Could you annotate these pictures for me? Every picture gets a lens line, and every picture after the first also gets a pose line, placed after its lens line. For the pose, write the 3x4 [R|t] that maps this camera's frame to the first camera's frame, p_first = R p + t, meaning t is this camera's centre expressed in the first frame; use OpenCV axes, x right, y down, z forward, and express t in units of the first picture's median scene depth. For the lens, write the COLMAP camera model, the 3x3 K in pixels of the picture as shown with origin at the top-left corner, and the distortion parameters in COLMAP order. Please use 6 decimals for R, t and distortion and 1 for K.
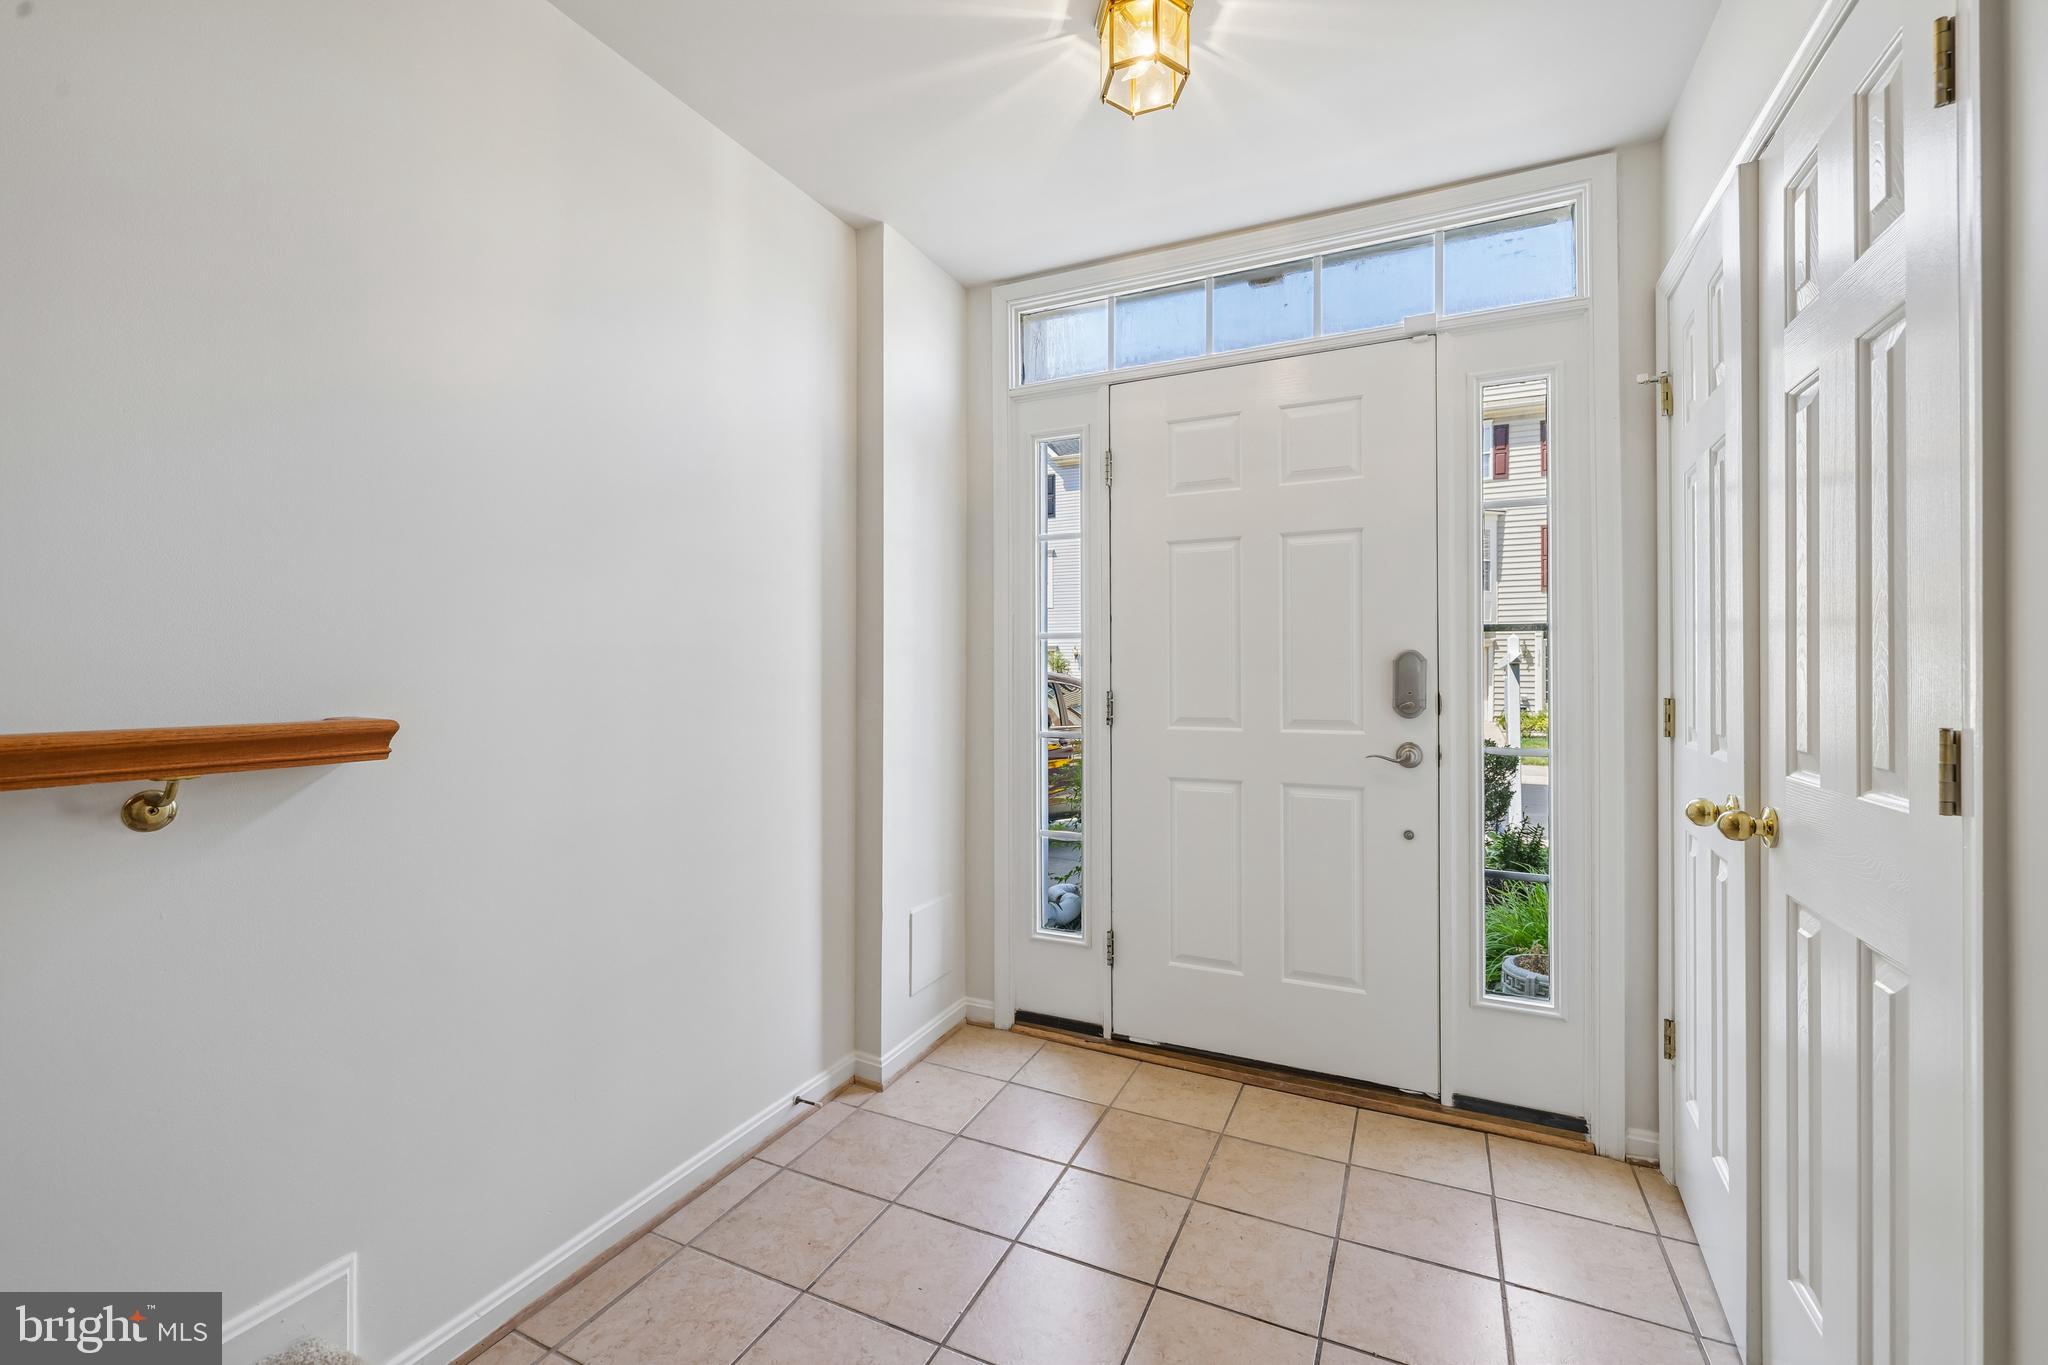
lens RADIAL K [[869.7, 0, 1018.2], [0, 869.7, 672.6], [0, 0, 1]] dist [0.002487, 0.000407]
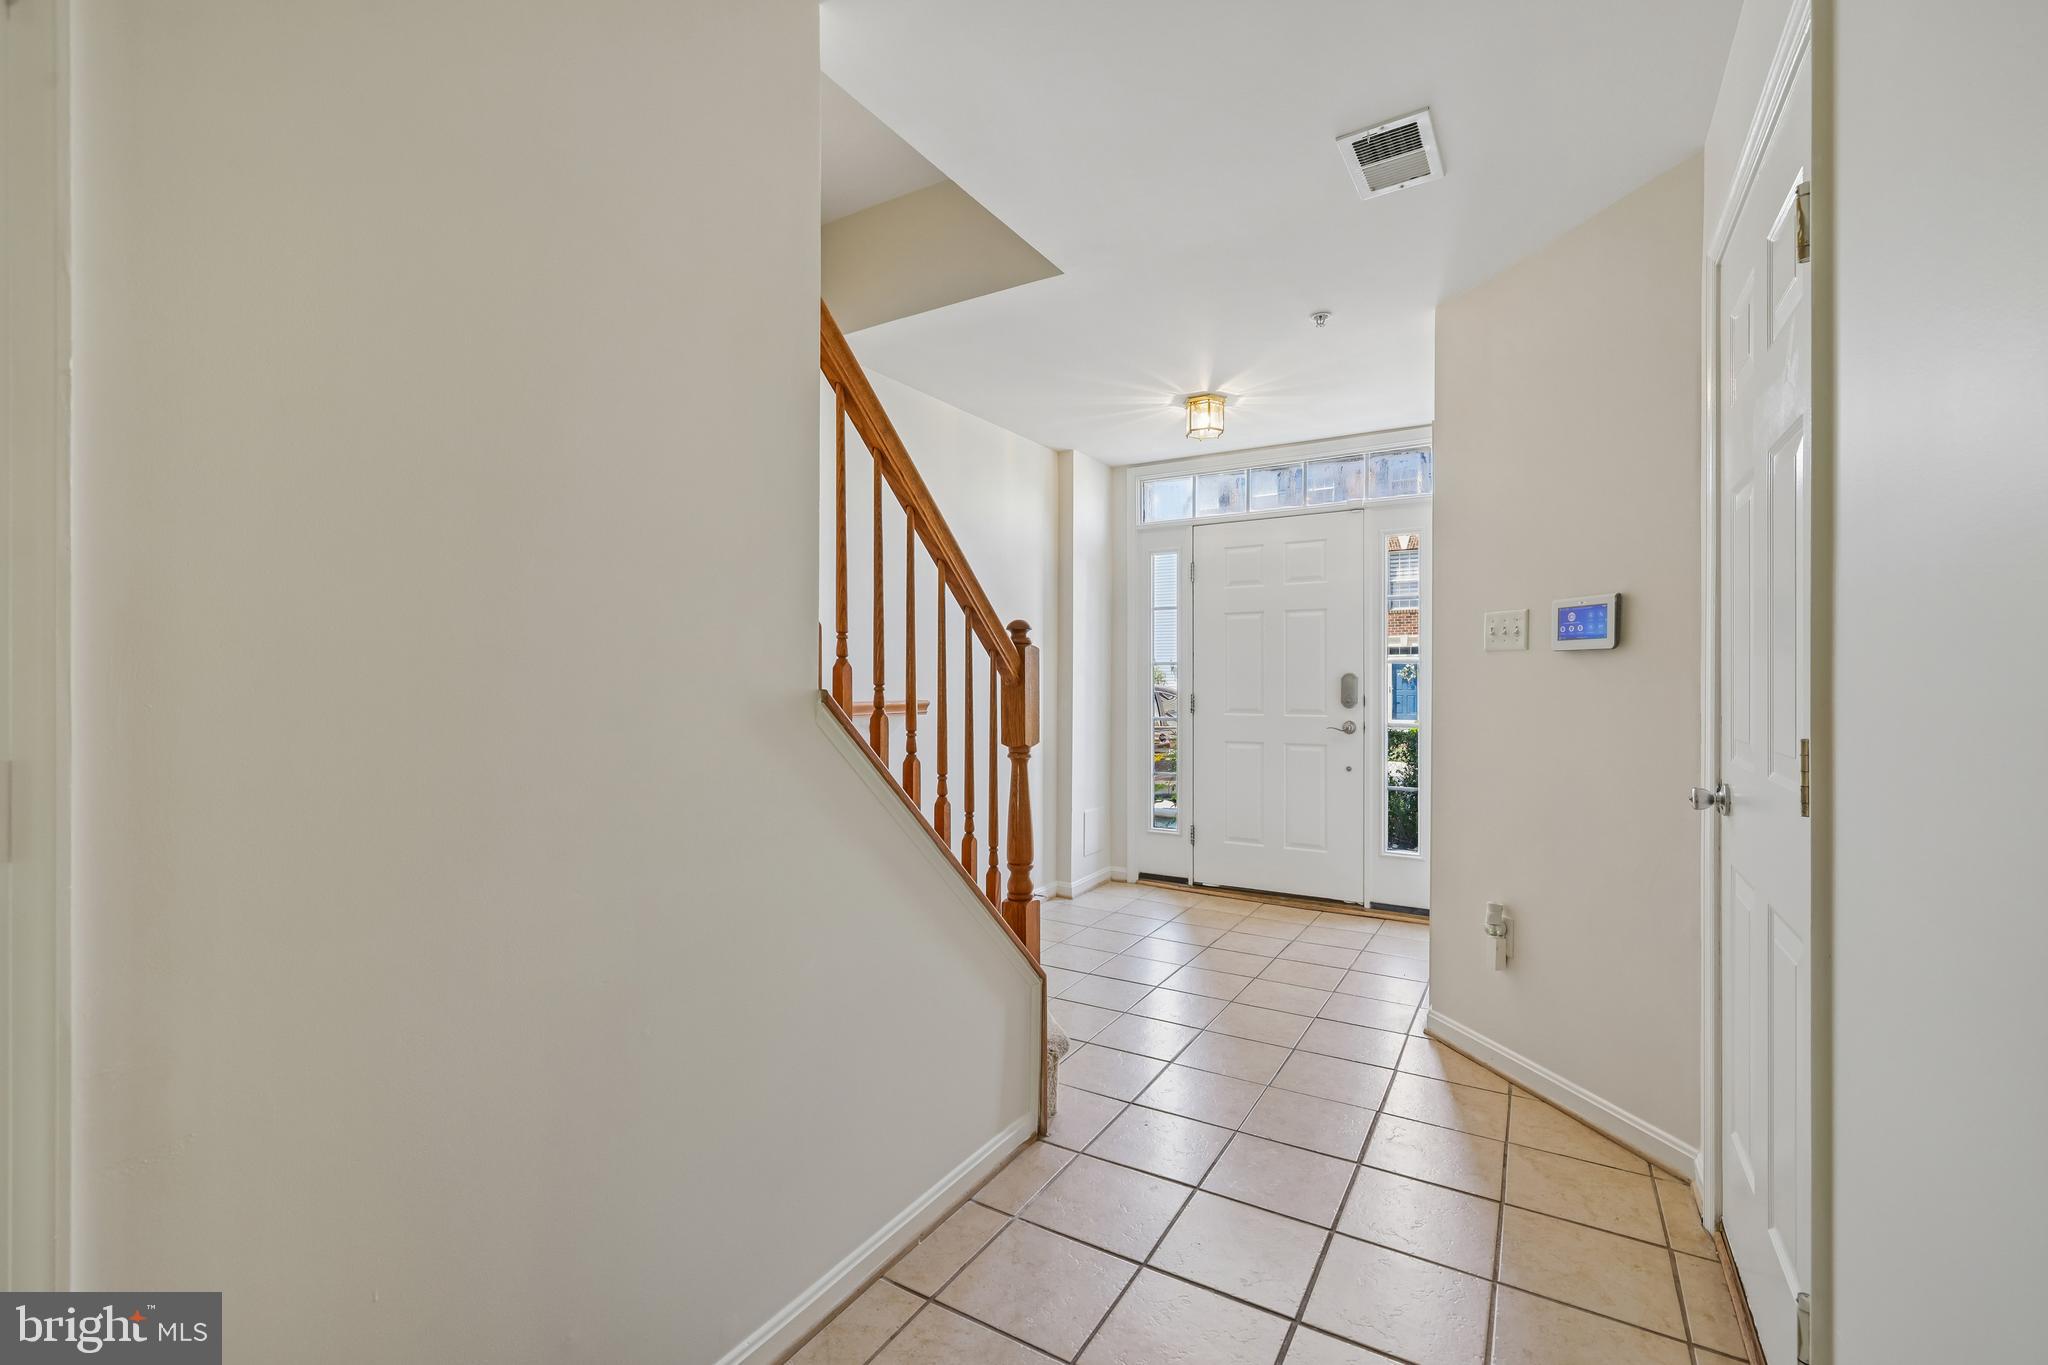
lens RADIAL K [[869.7, 0, 1028.4], [0, 869.7, 690.7], [0, 0, 1]] dist [0.002487, 0.000407]
pose [[0.995350, 0.002390, -0.096291, -0.063624], [-0.001570, 0.999962, 0.008591, -0.001619], [0.096308, -0.008400, 0.995316, -0.874497]]
